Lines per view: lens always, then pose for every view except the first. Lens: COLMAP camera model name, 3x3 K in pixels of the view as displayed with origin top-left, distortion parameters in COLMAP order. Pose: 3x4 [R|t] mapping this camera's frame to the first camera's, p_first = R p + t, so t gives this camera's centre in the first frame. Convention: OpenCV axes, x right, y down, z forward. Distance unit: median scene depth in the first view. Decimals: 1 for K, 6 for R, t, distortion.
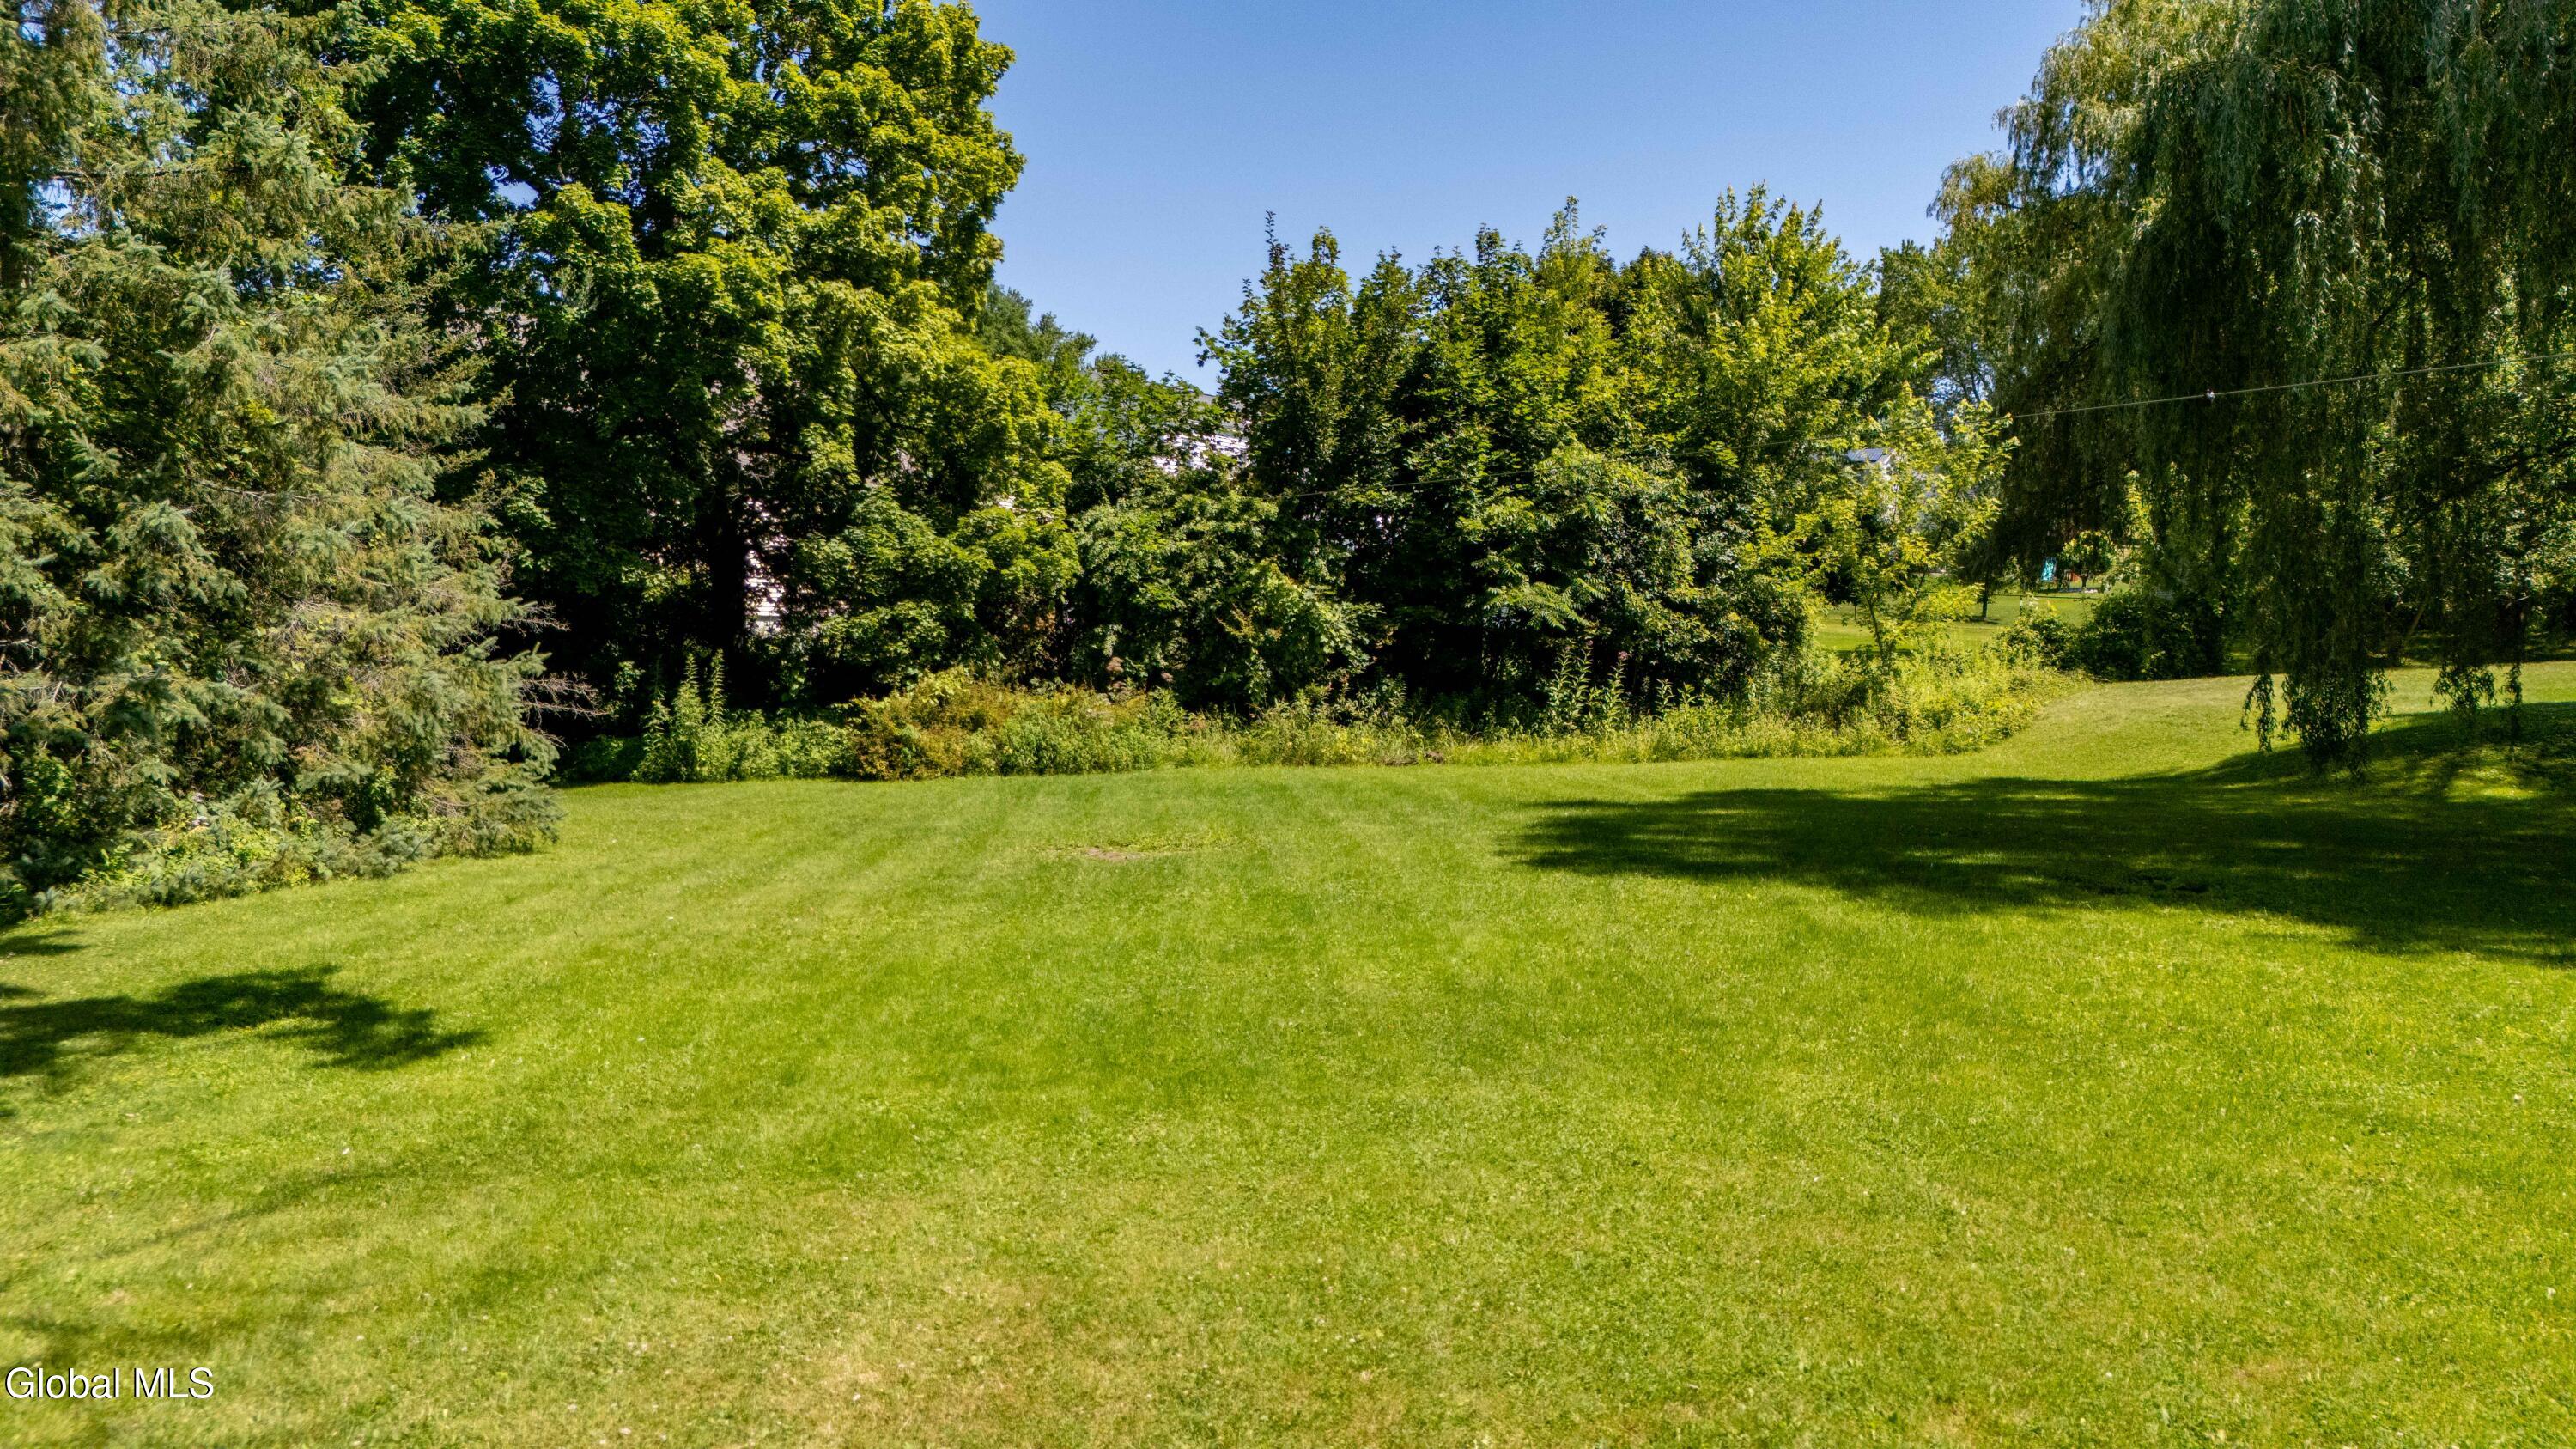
lens RADIAL K [[1883.1, 0, 1282.0], [0, 1883.1, 729.0], [0, 0, 1]] dist [0.092081, -0.014206]
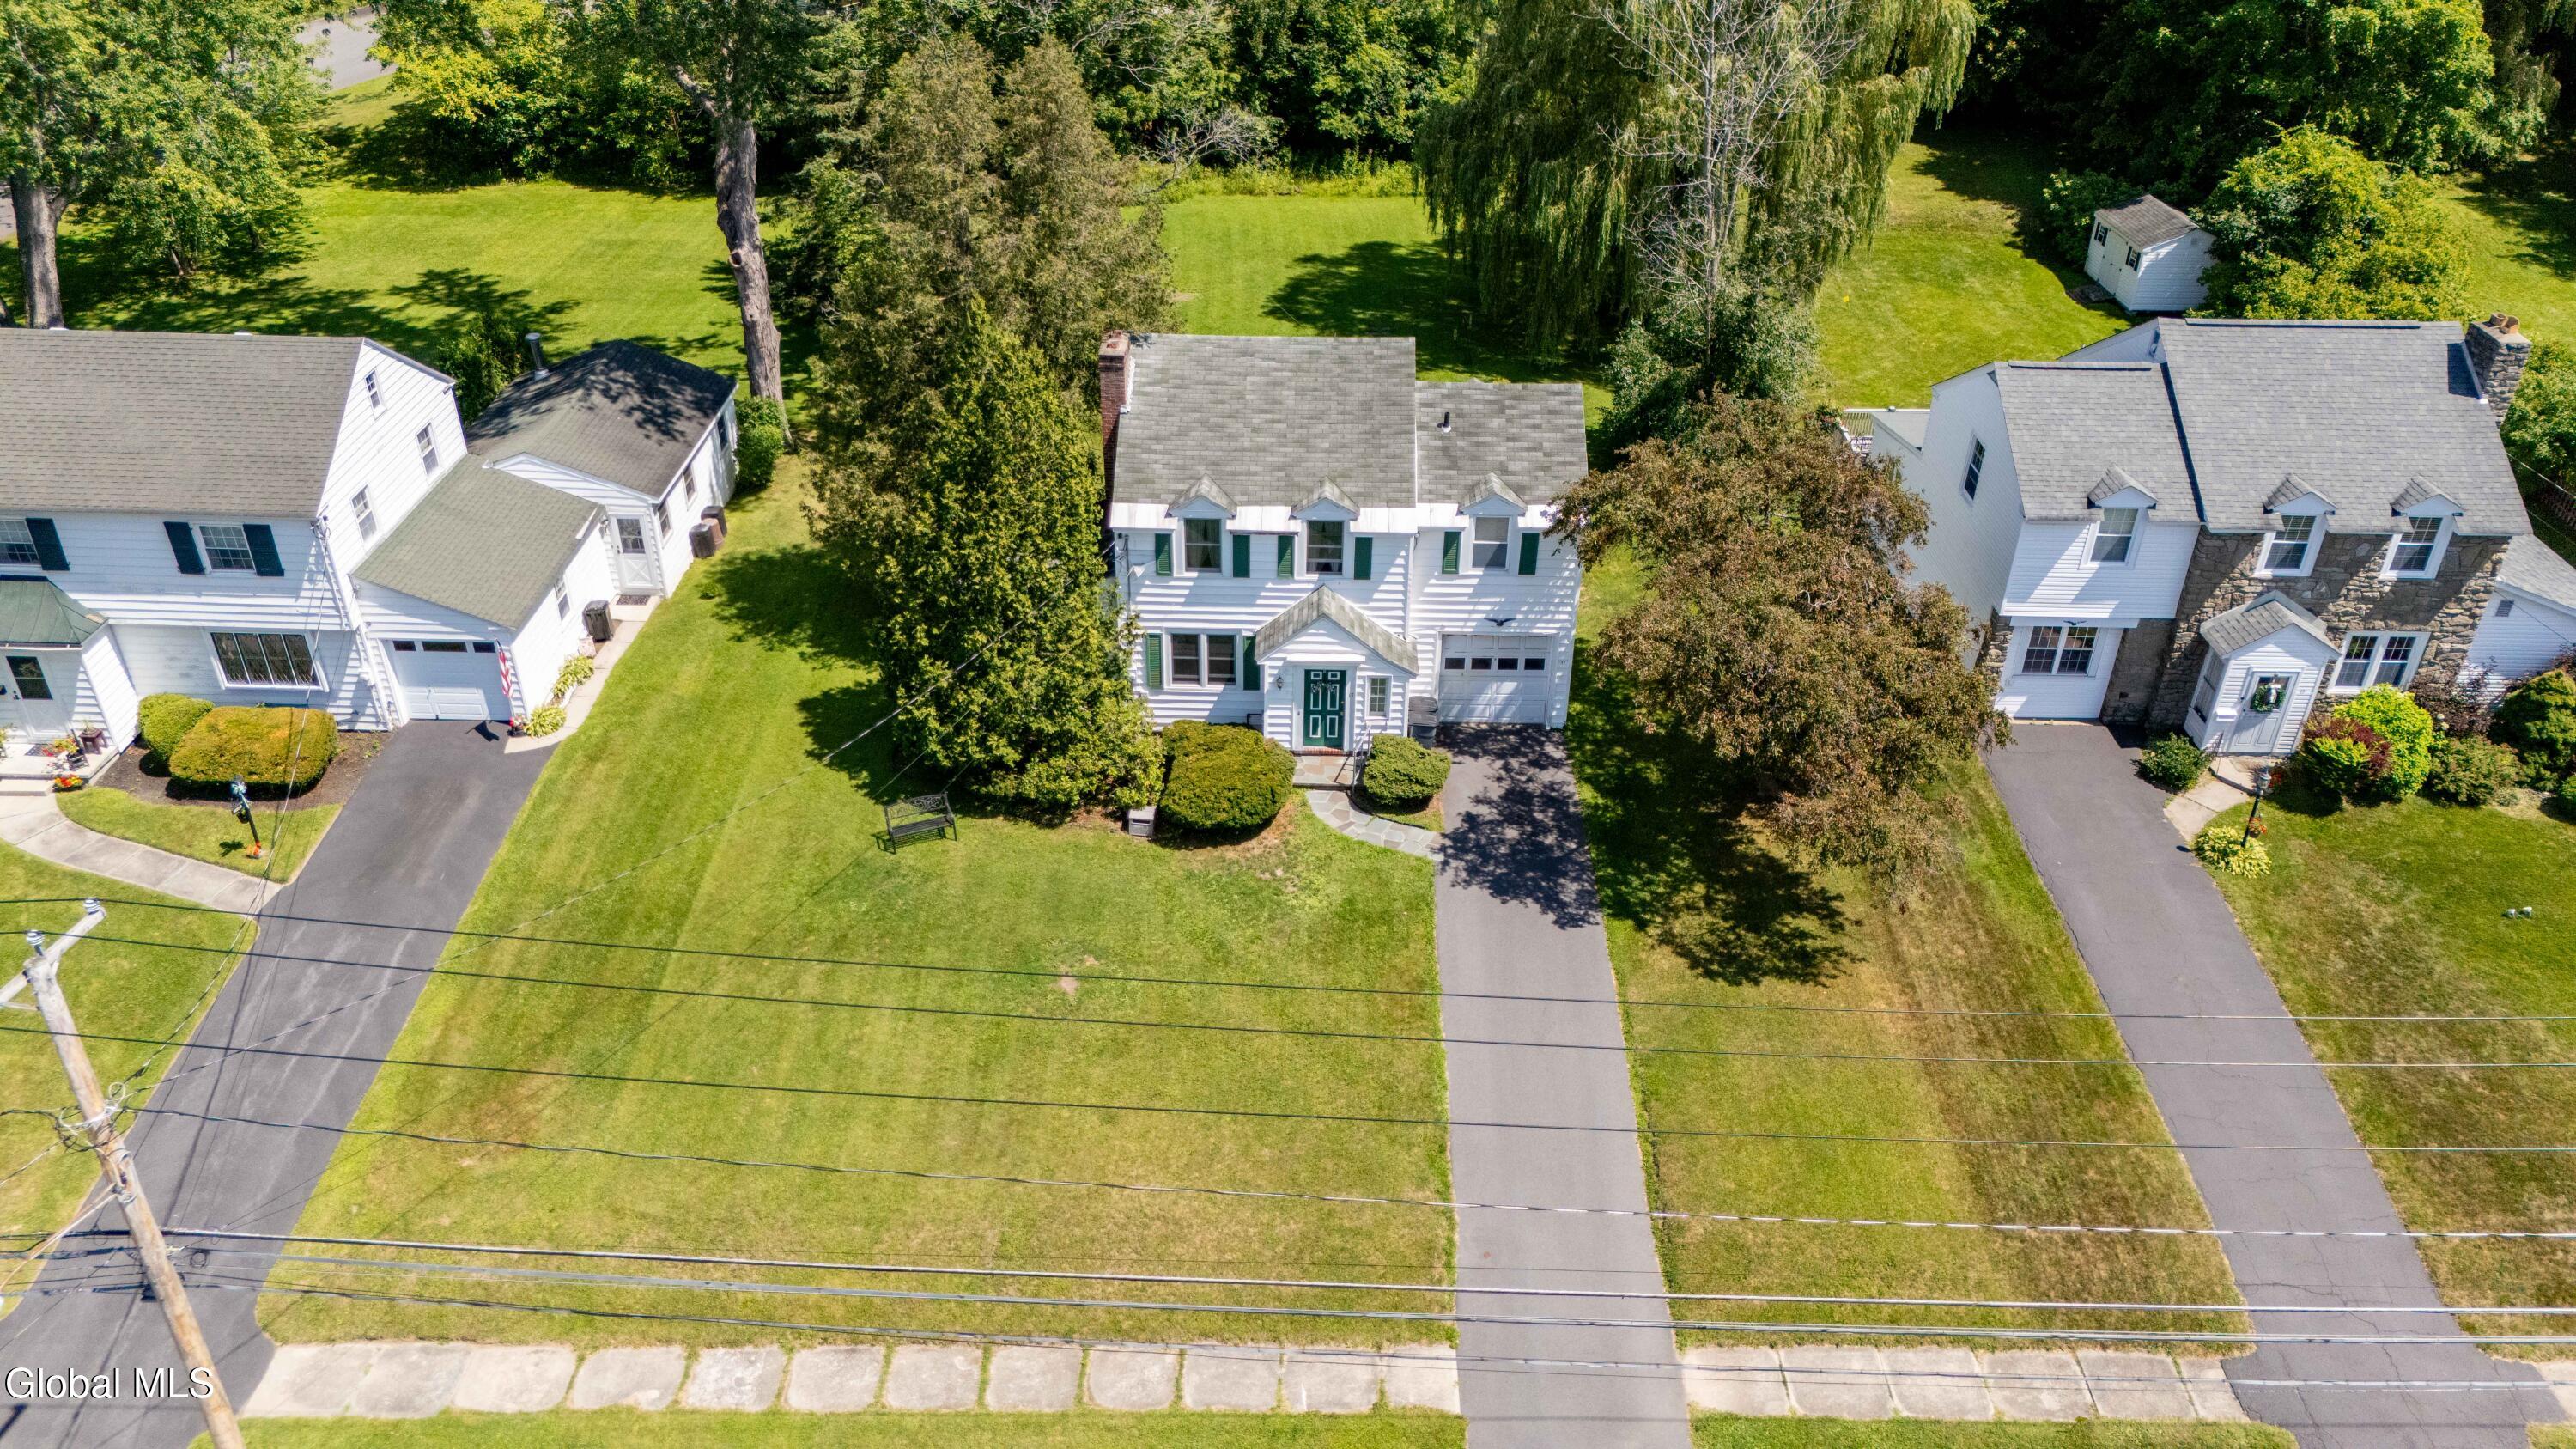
lens RADIAL K [[1853.0, 0, 1298.2], [0, 1853.0, 725.4], [0, 0, 1]] dist [0.078451, -0.002848]
pose [[0.999102, 0.028264, -0.031550, 0.181967], [-0.009020, 0.869700, 0.493499, -0.611568], [0.041387, -0.492771, 0.869174, -1.604733]]
